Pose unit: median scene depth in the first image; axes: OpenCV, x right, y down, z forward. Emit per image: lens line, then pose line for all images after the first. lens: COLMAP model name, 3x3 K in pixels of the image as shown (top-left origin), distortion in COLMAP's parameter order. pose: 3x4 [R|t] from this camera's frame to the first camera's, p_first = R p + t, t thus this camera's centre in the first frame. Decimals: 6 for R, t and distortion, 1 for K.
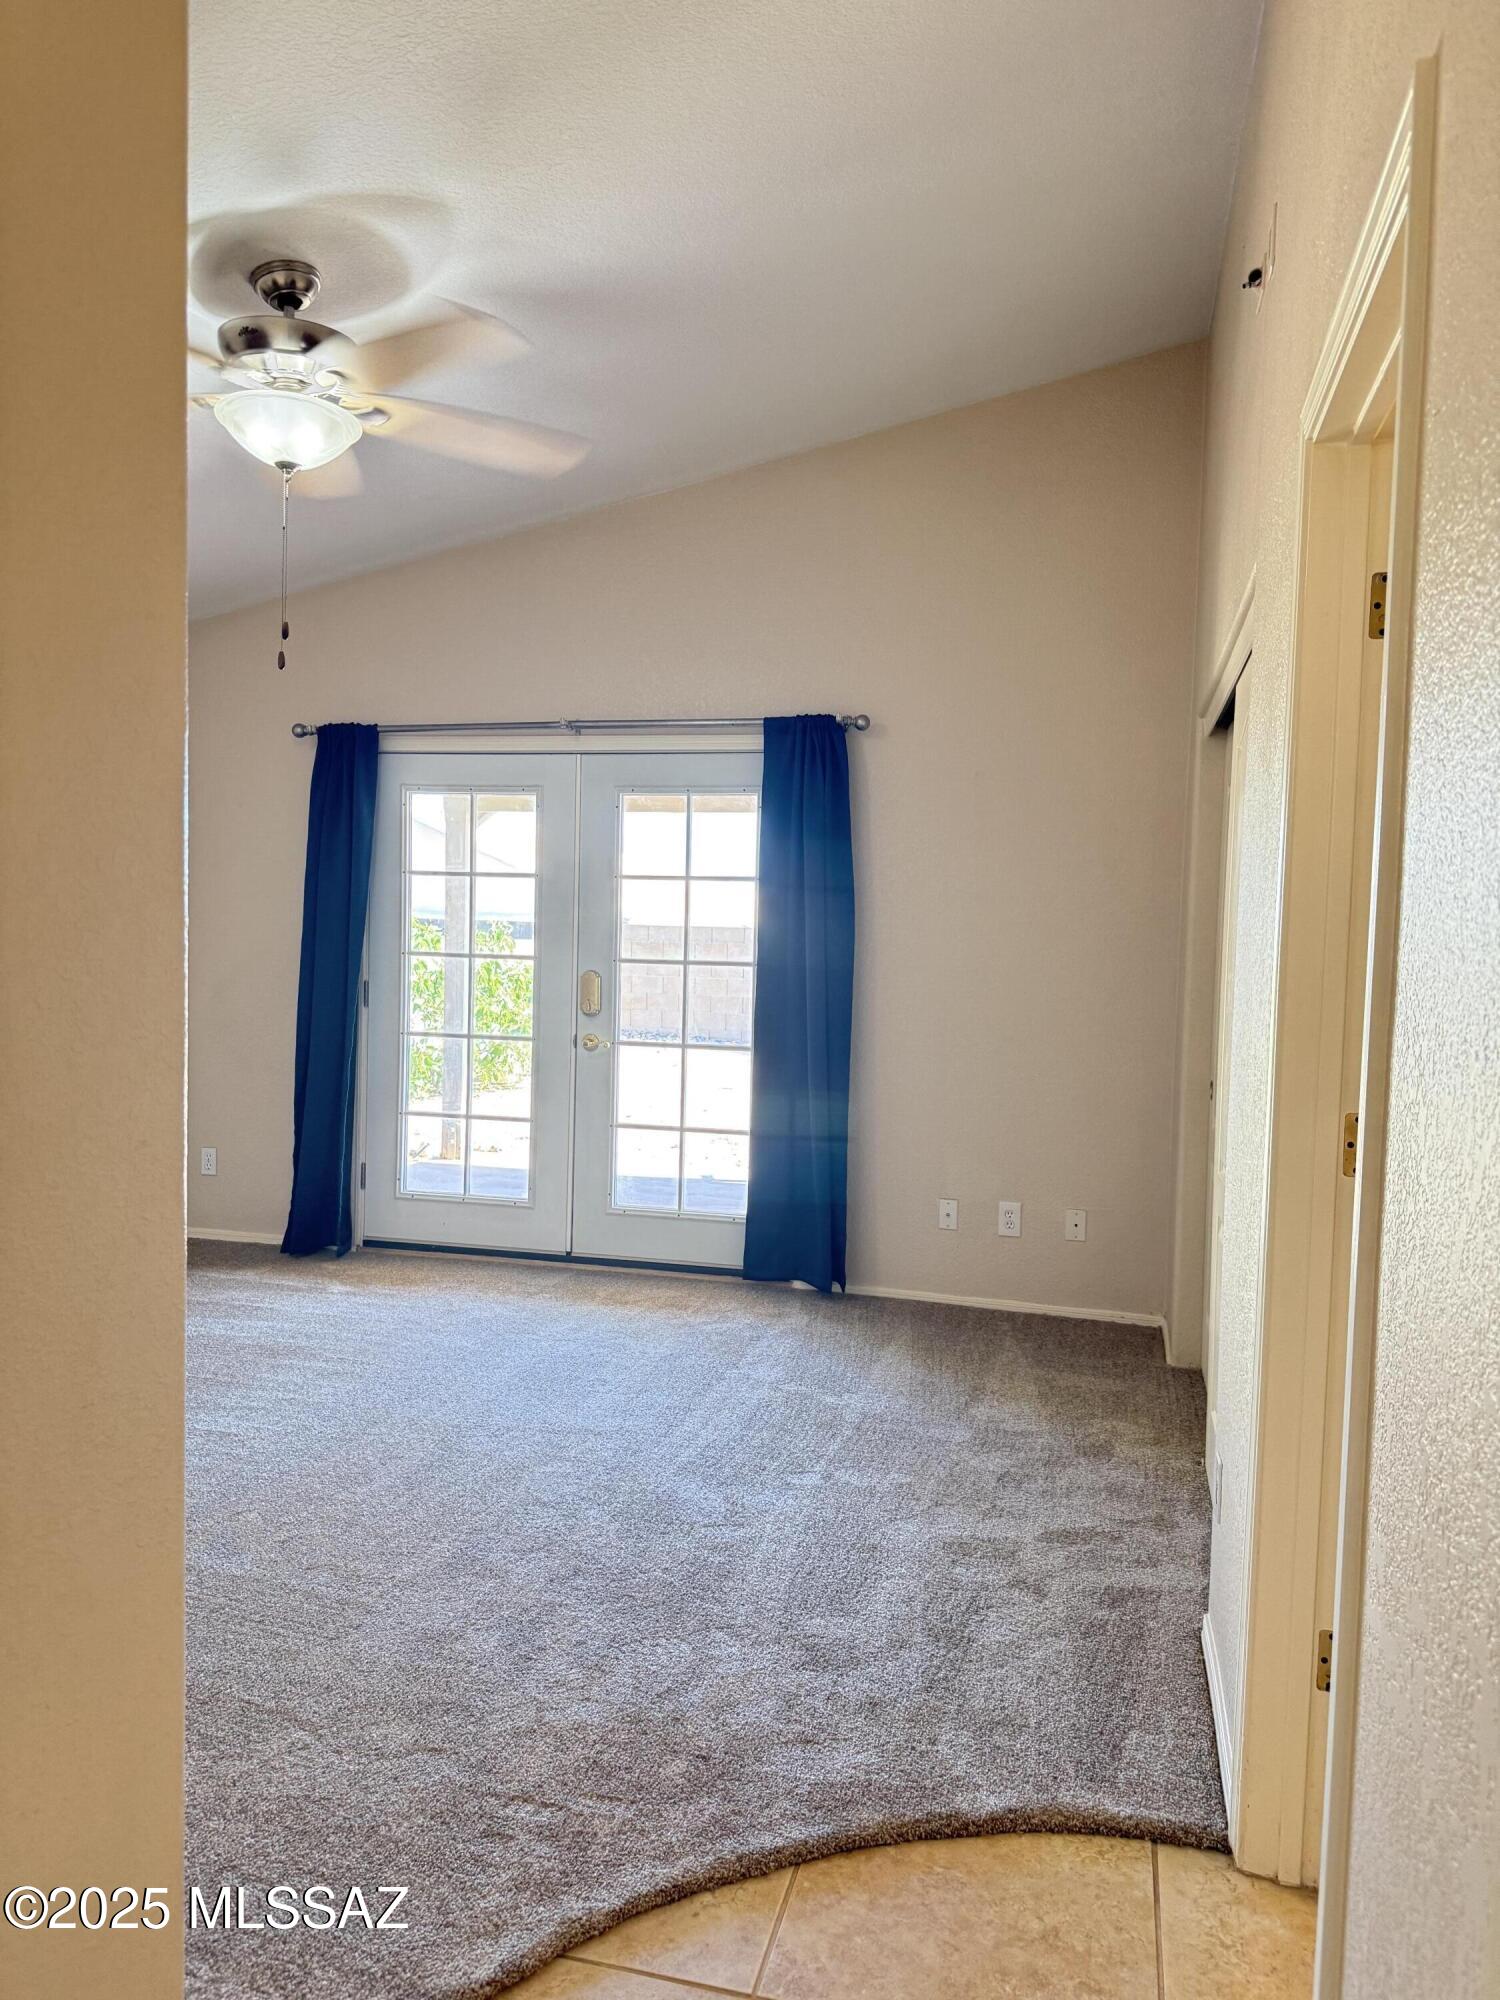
lens RADIAL K [[1418.2, 0, 750.0], [0, 1418.2, 1000.0], [0, 0, 1]] dist [0.162977, -0.292692]
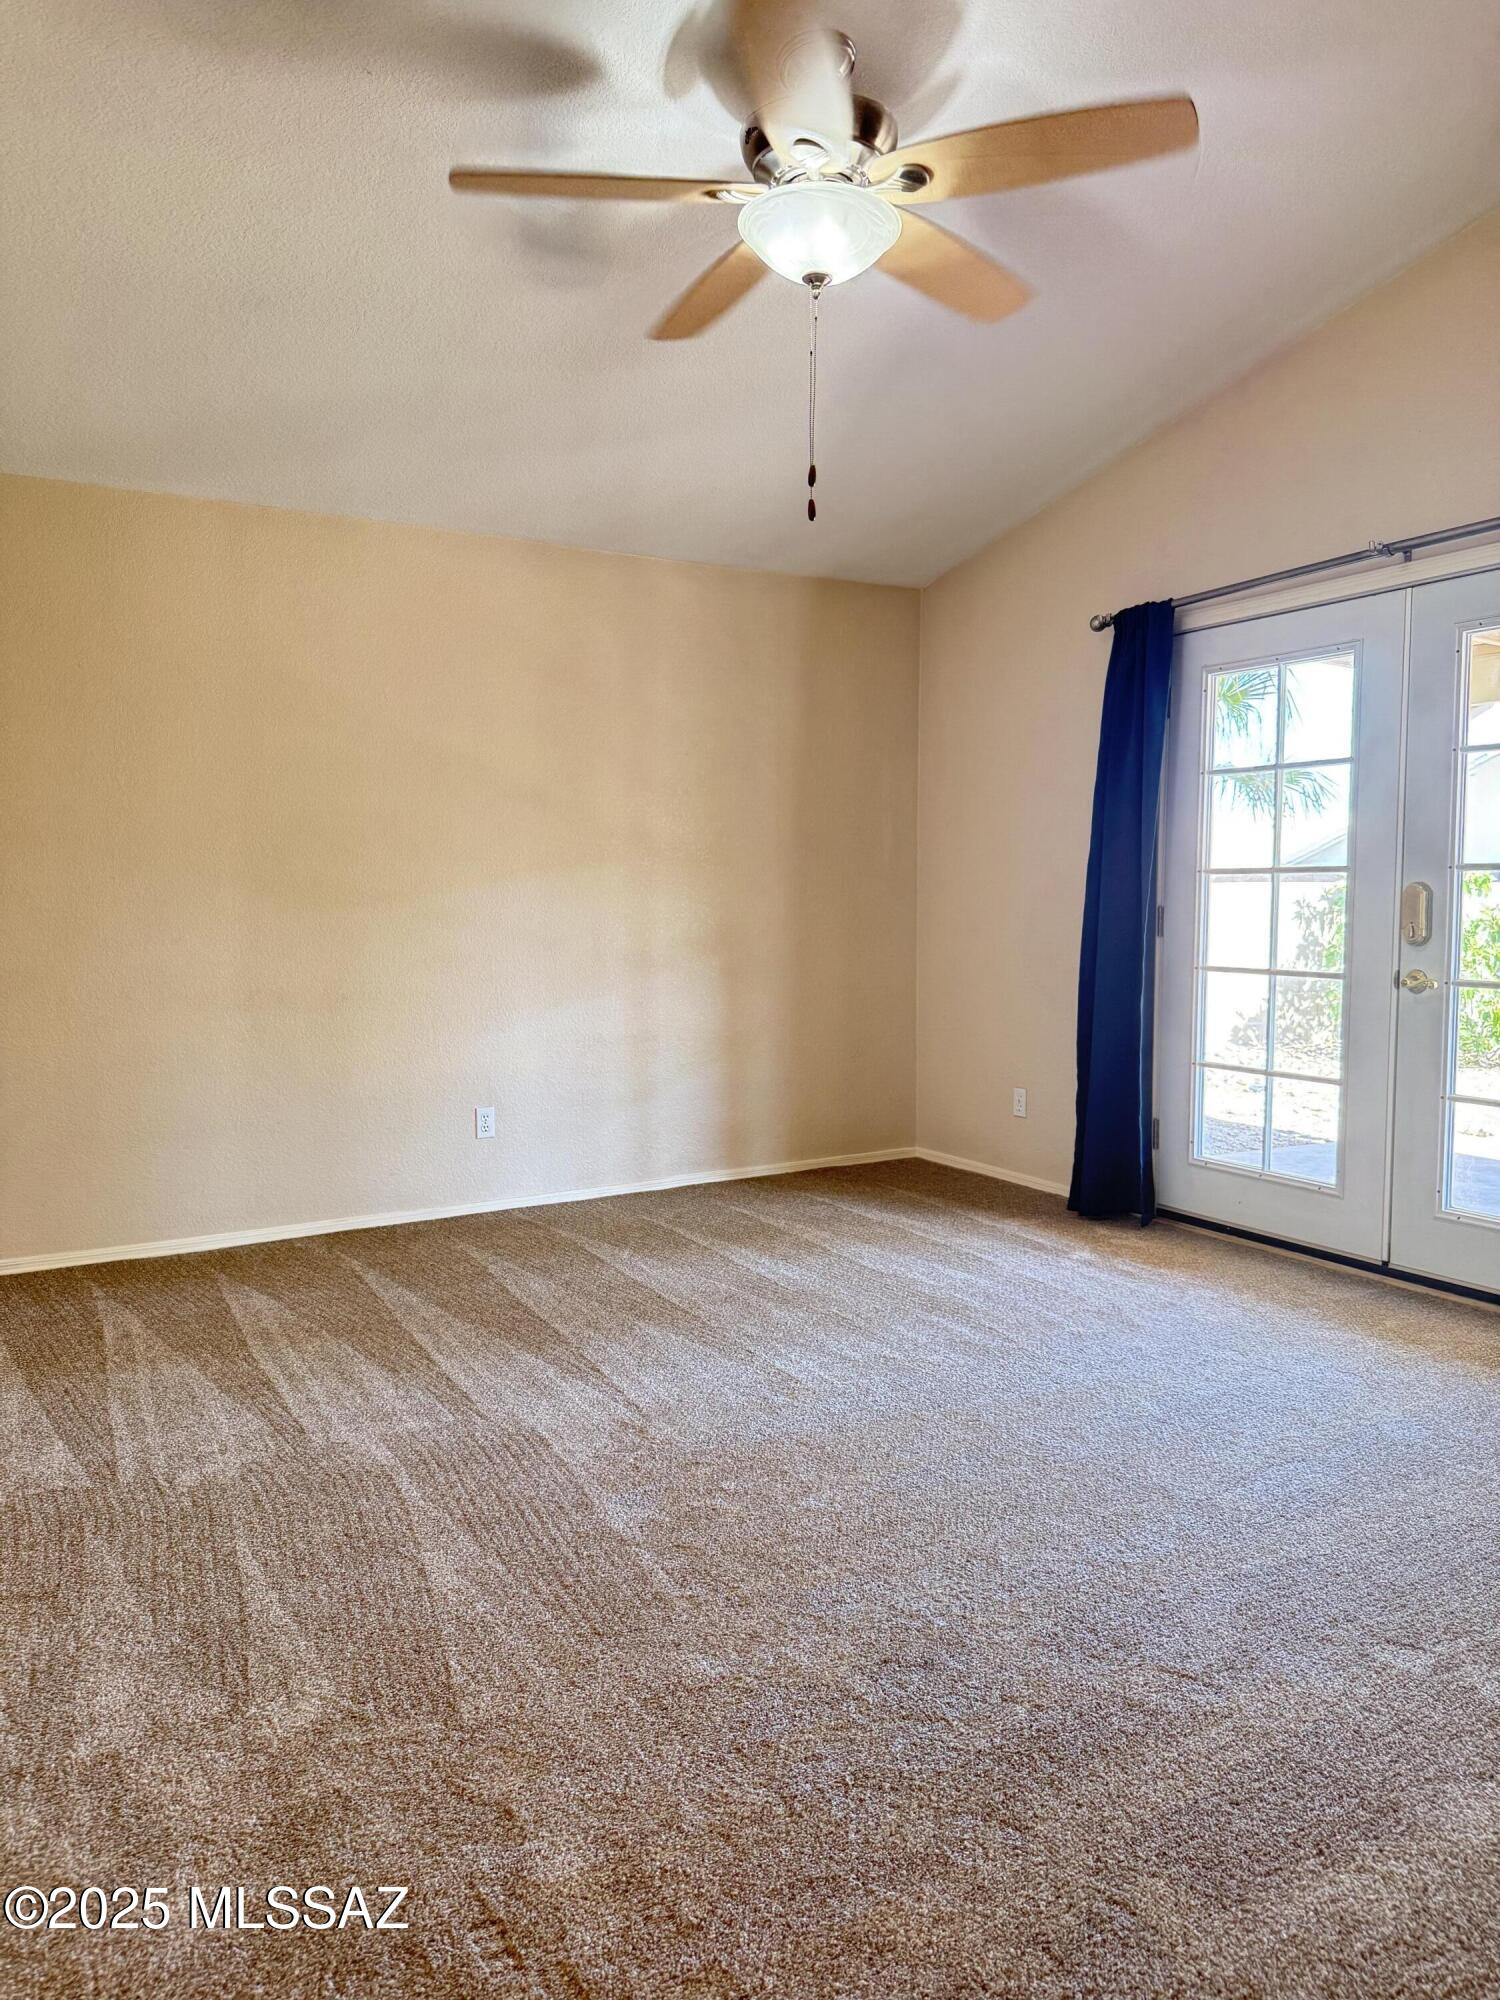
lens RADIAL K [[1418.2, 0, 750.0], [0, 1418.2, 1000.0], [0, 0, 1]] dist [0.162977, -0.292692]
pose [[0.699335, 0.027769, -0.714255, 0.179330], [-0.013111, 0.999575, 0.026024, 0.024281], [0.714674, -0.008835, 0.699402, 0.234886]]
